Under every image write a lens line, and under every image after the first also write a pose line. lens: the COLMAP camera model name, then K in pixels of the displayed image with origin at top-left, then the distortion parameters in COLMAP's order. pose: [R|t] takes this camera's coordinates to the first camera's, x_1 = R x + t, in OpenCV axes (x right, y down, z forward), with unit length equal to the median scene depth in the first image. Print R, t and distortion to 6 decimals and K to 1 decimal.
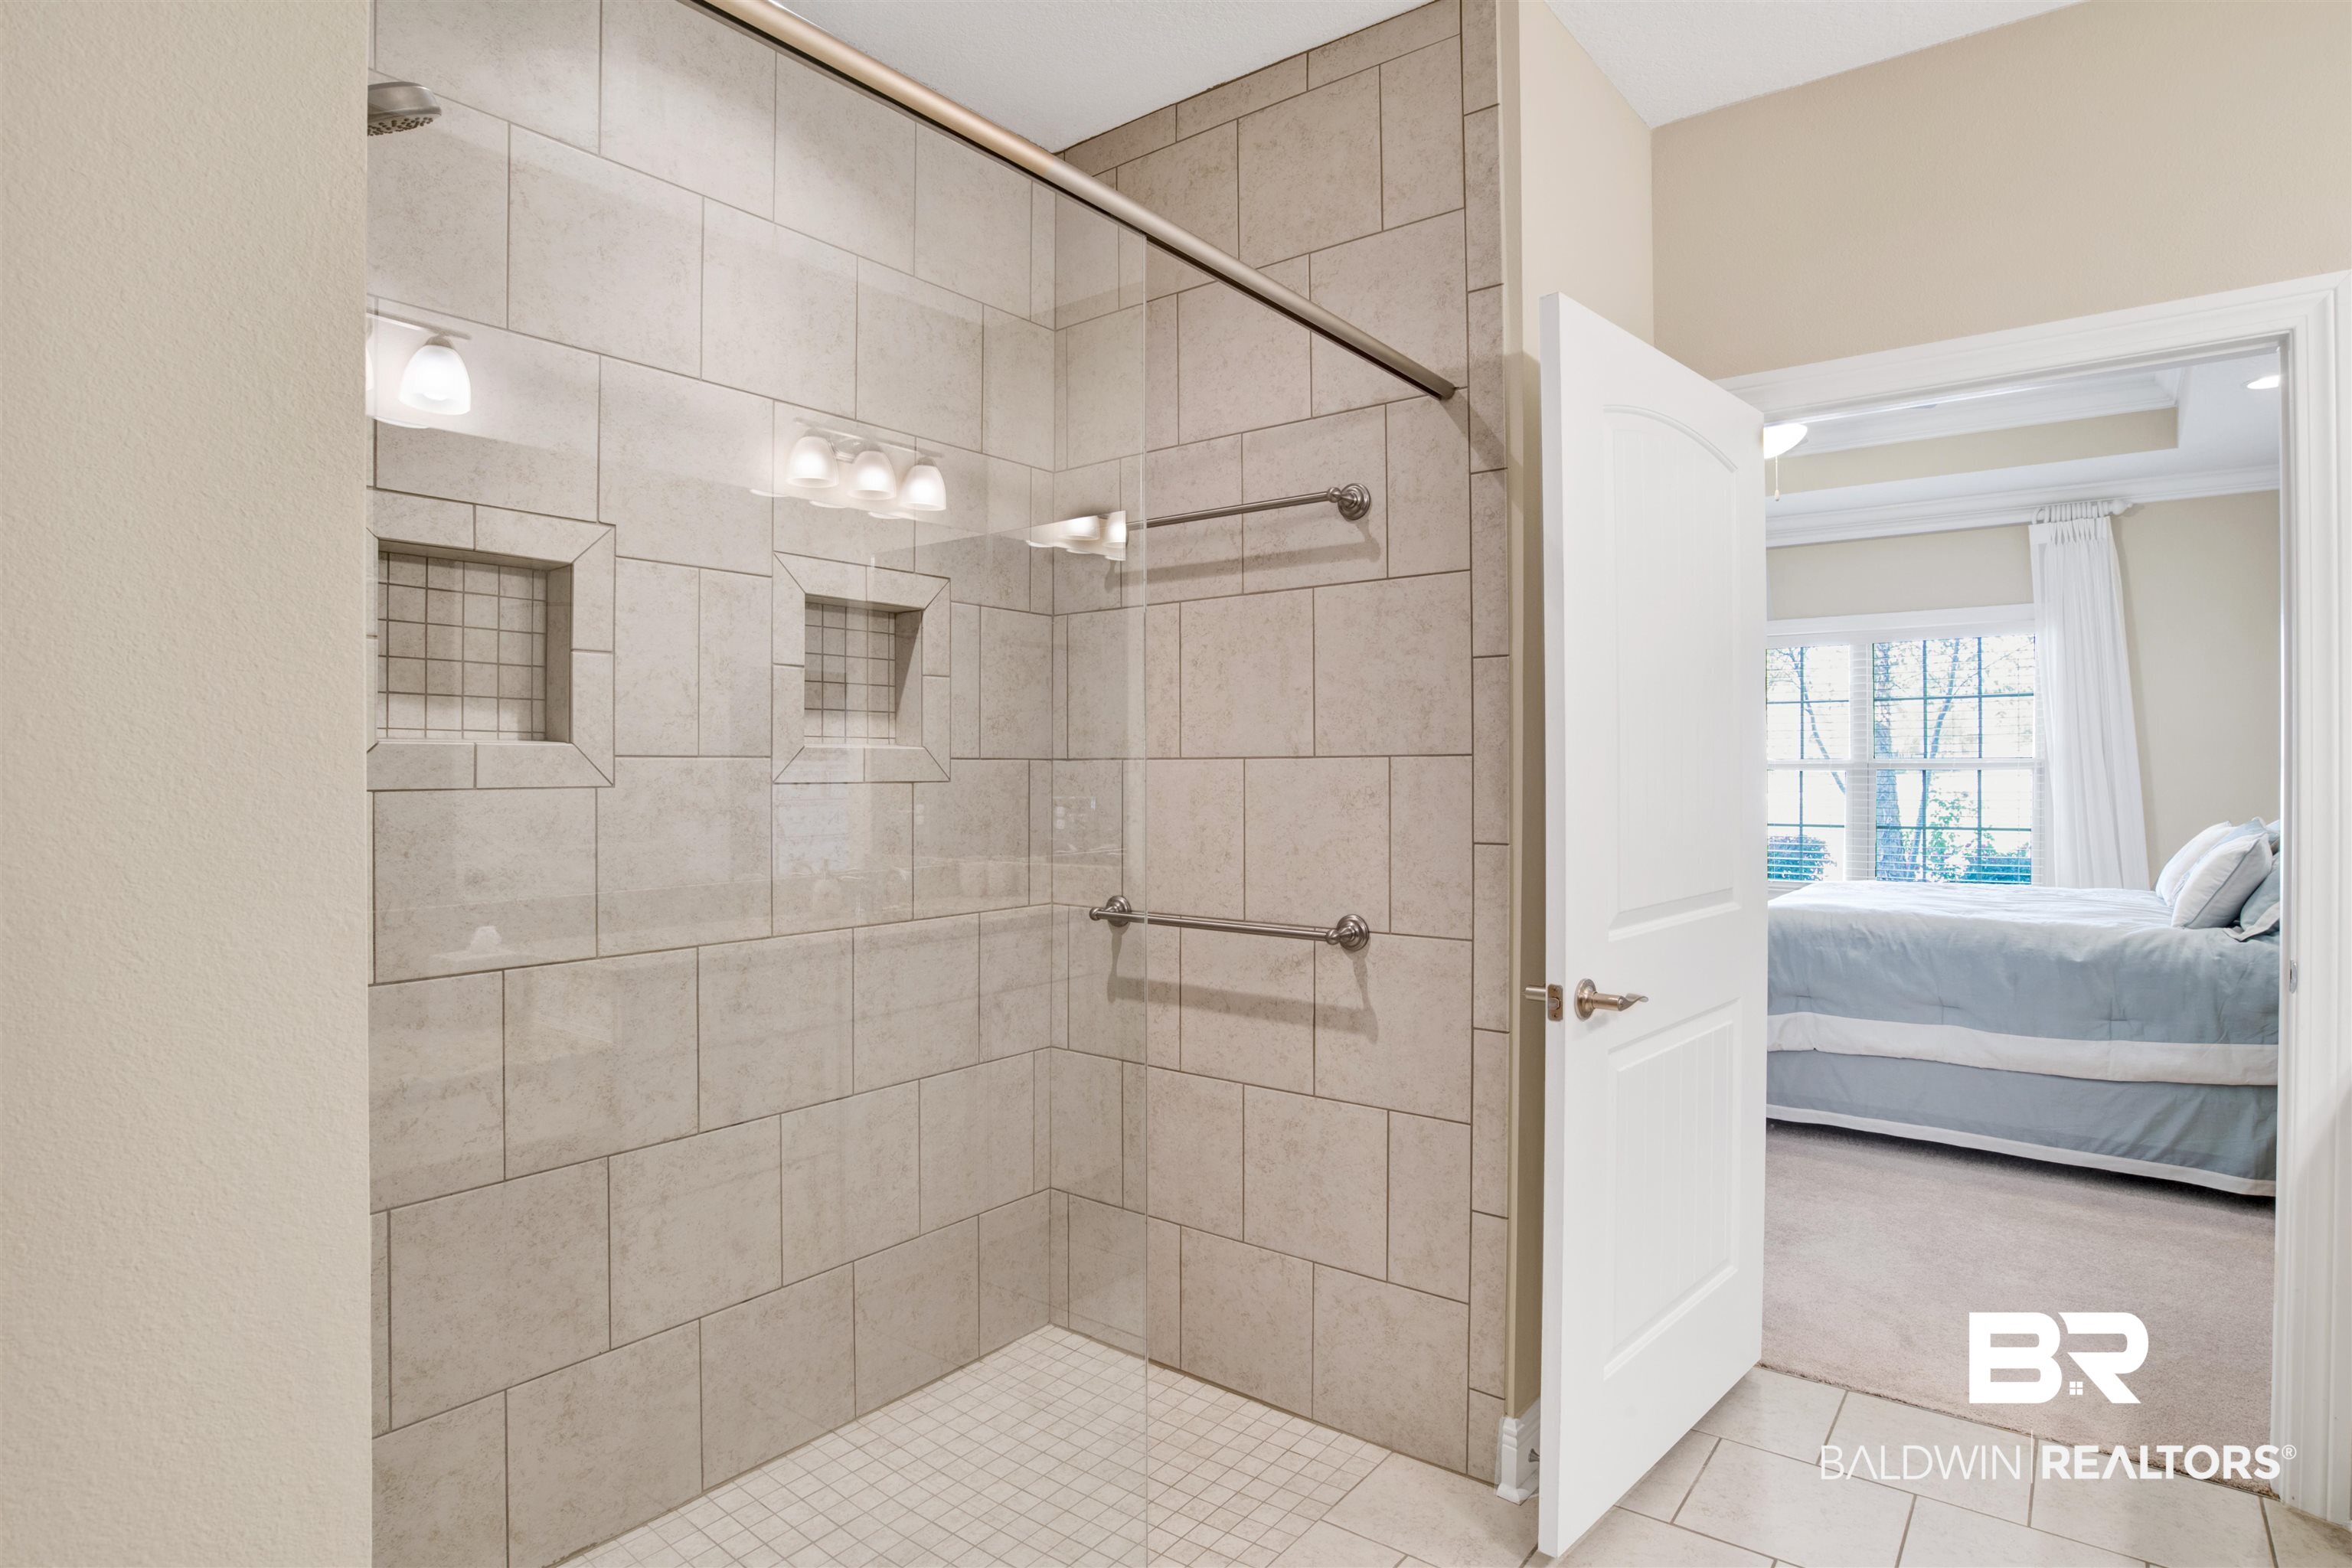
lens RADIAL K [[1231.6, 0, 1178.7], [0, 1231.6, 779.9], [0, 0, 1]] dist [-0.055610, 0.012874]
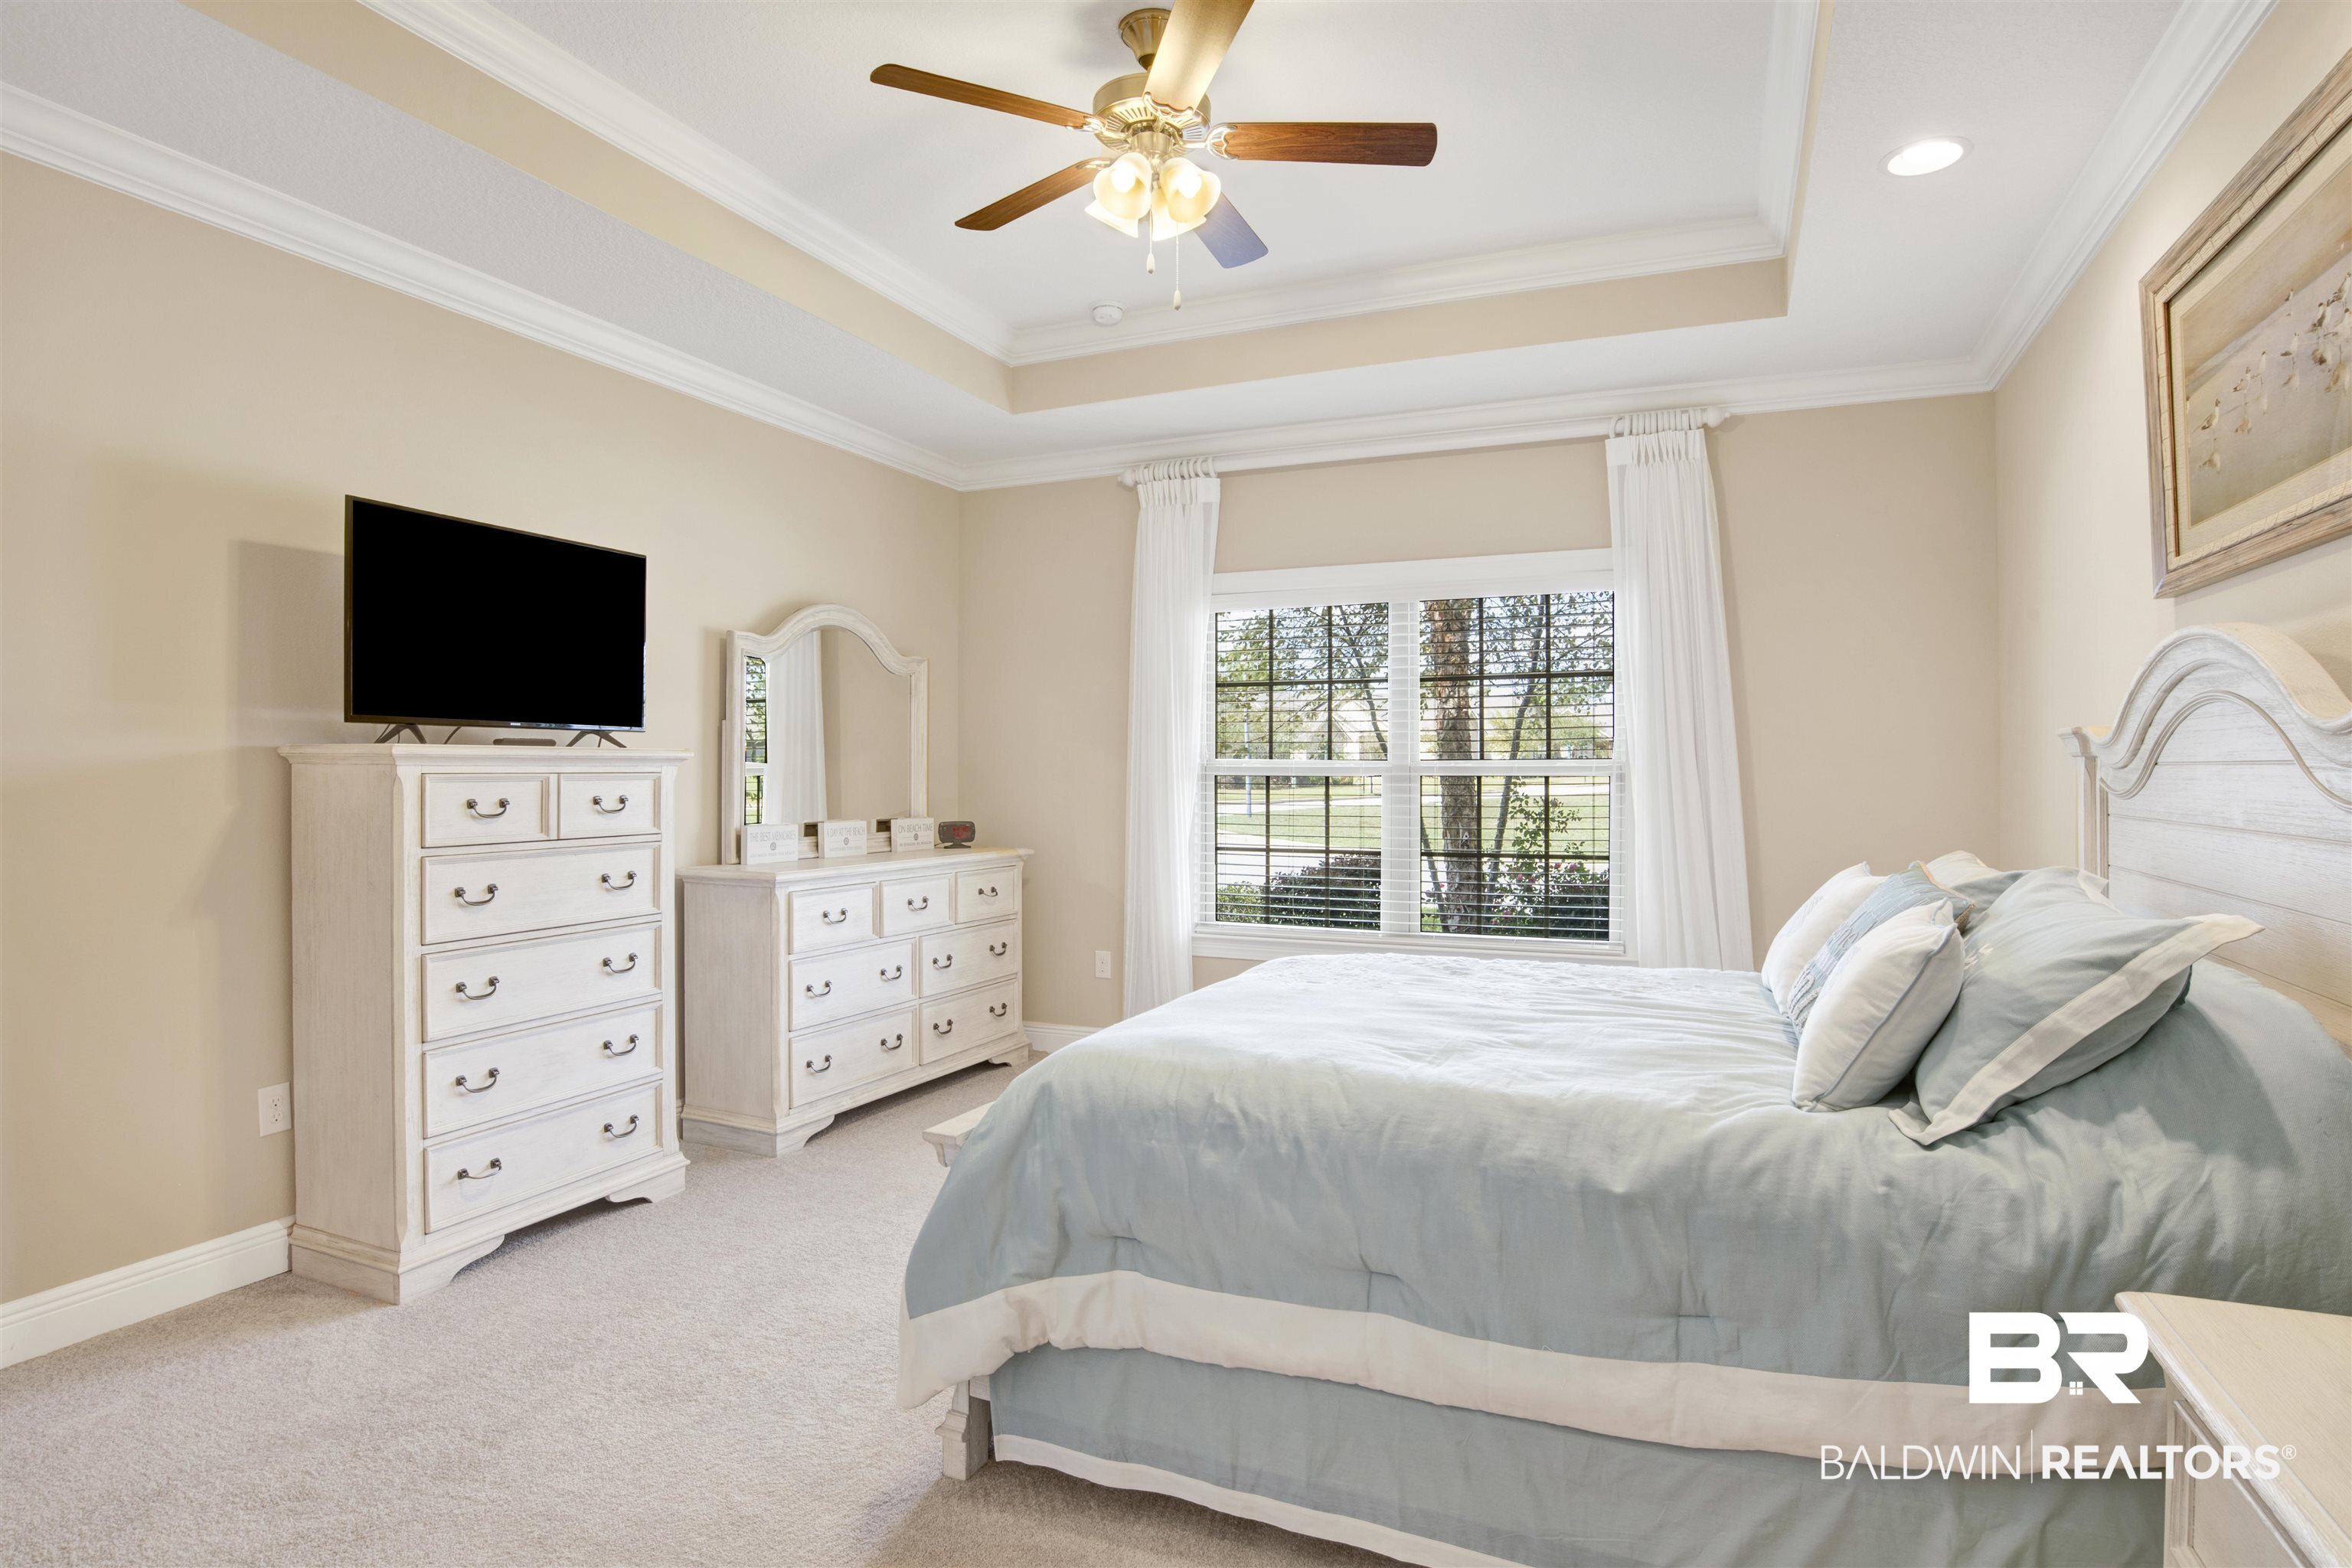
lens RADIAL K [[1231.6, 0, 1193.0], [0, 1231.6, 784.5], [0, 0, 1]] dist [-0.055610, 0.012874]
pose [[0.967301, 0.001918, 0.253624, 0.450035], [-0.002755, 0.999992, 0.002944, -0.007316], [-0.253616, -0.003546, 0.967299, 0.558324]]
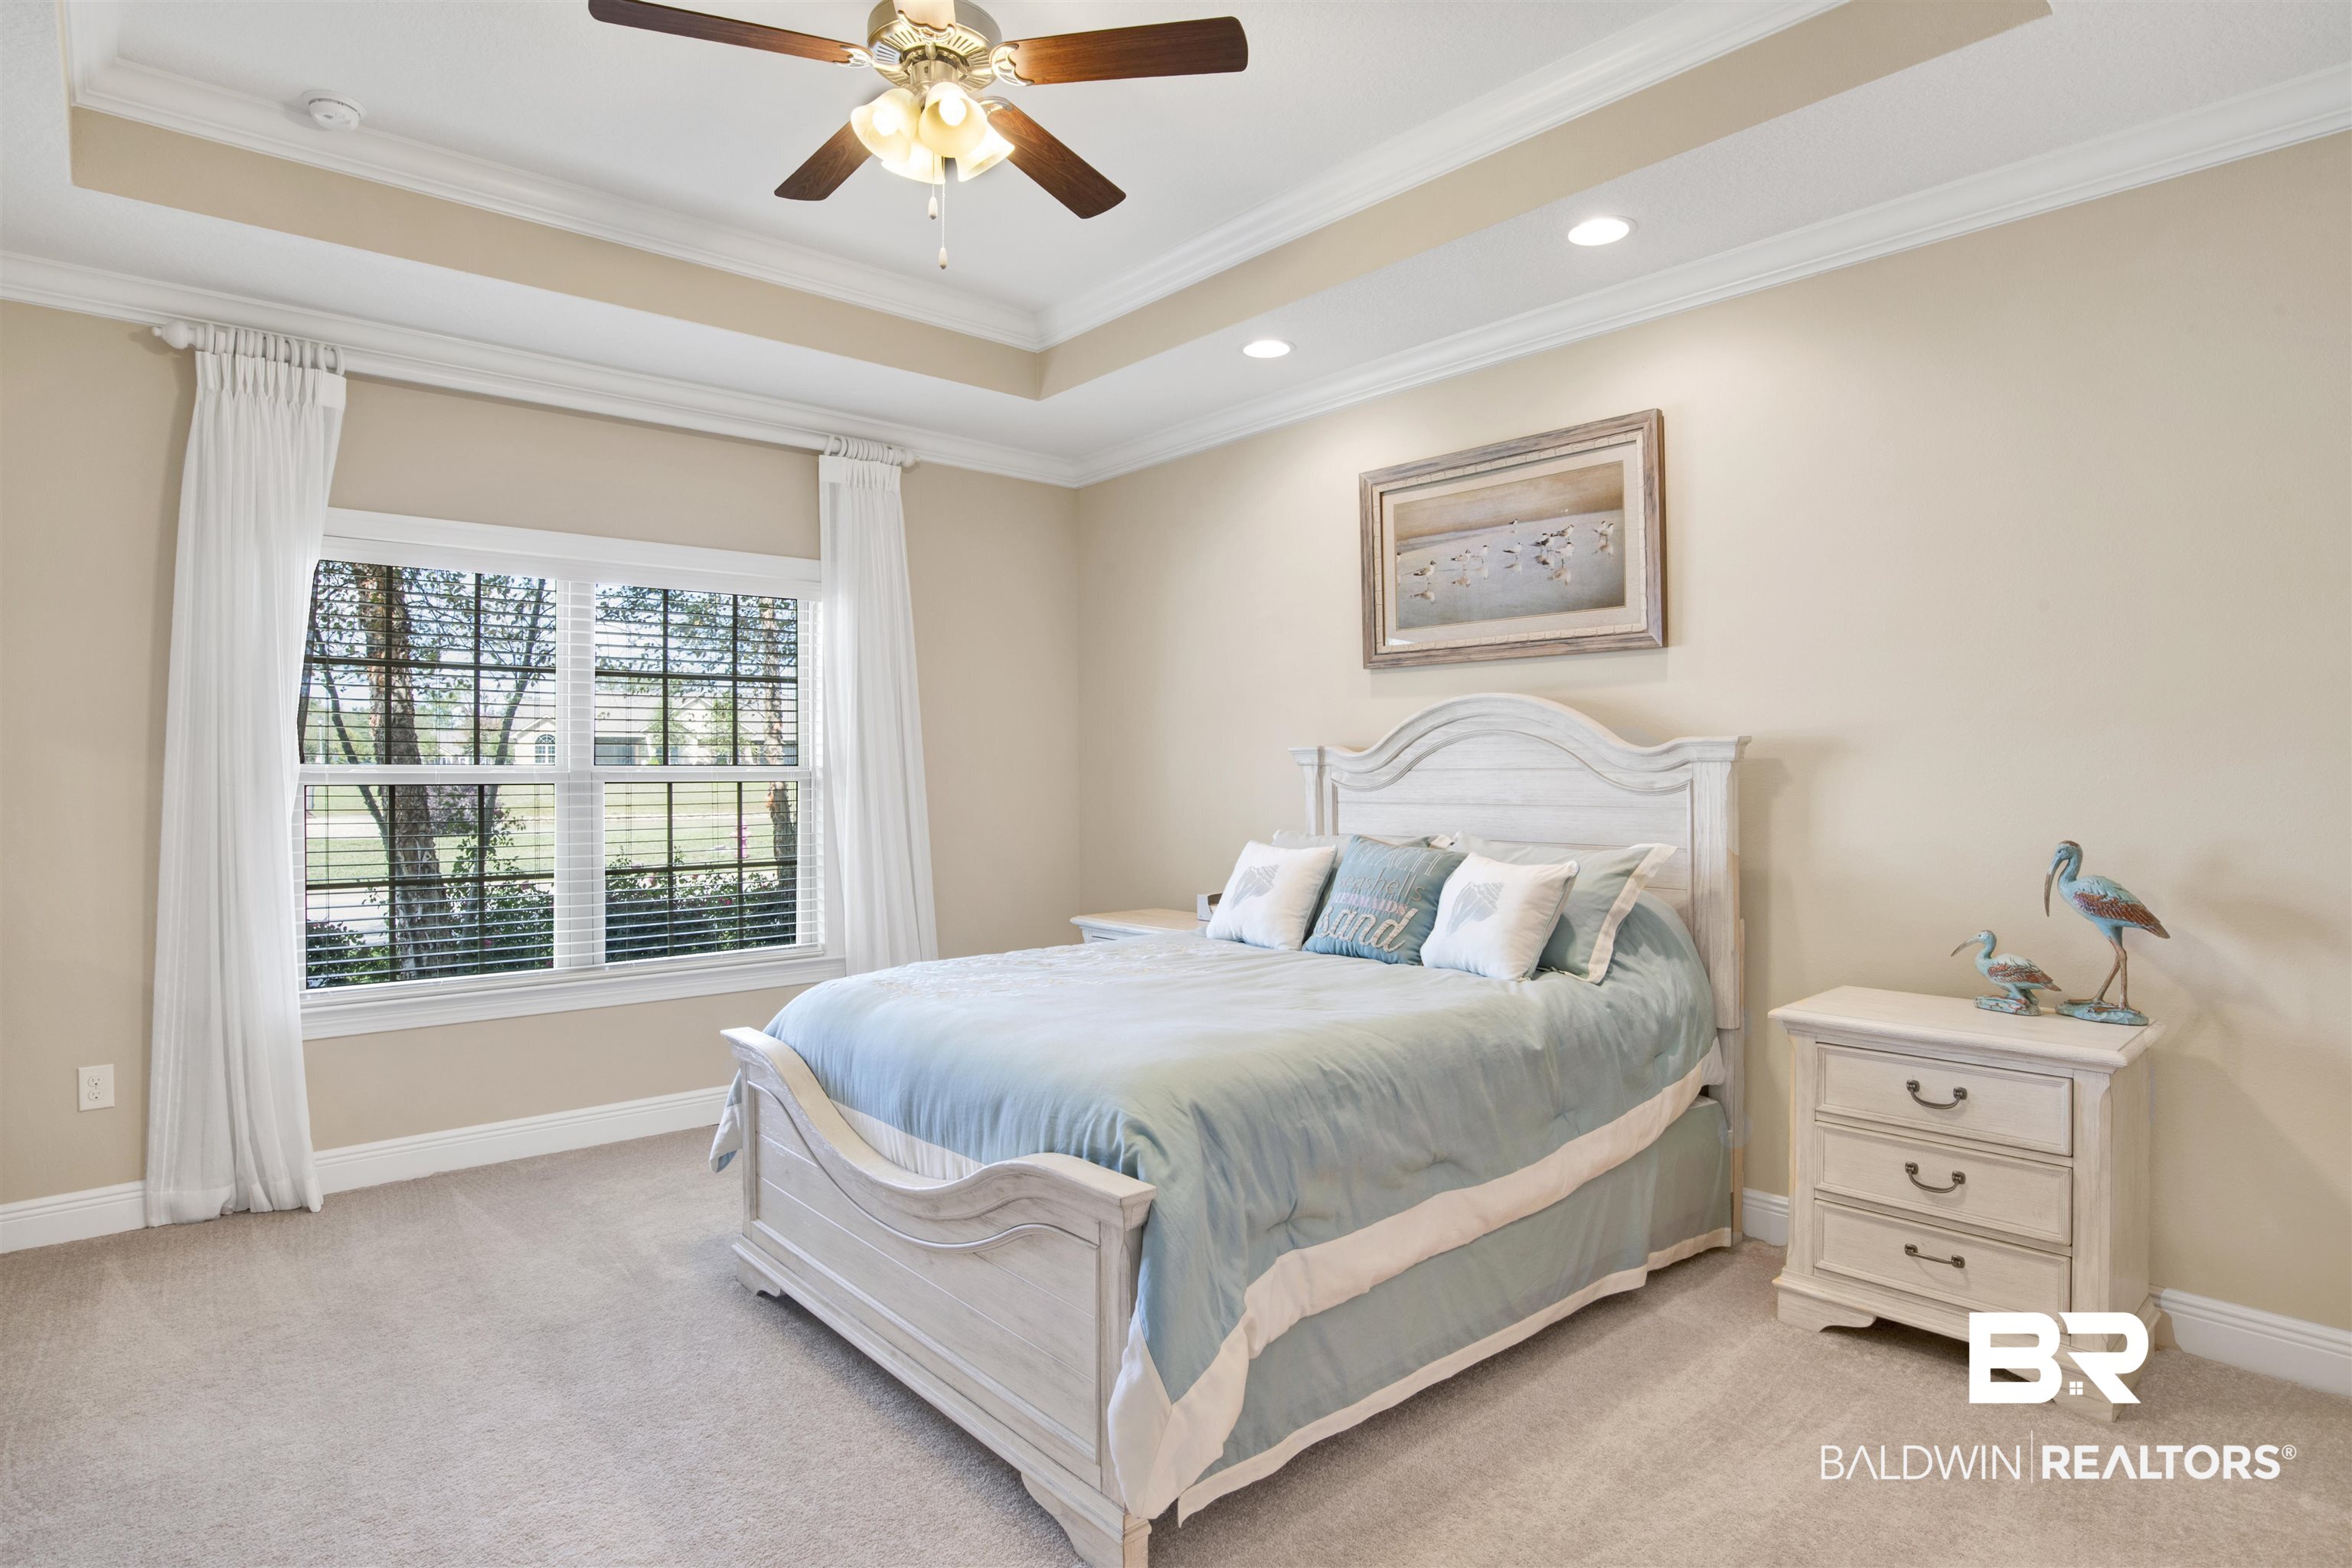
lens RADIAL K [[1231.6, 0, 1202.0], [0, 1231.6, 776.7], [0, 0, 1]] dist [-0.055610, 0.012874]
pose [[0.178800, 0.000636, 0.983885, 0.001391], [0.011203, 0.999934, -0.002682, -0.010390], [-0.983822, 0.011502, 0.178781, 1.014538]]
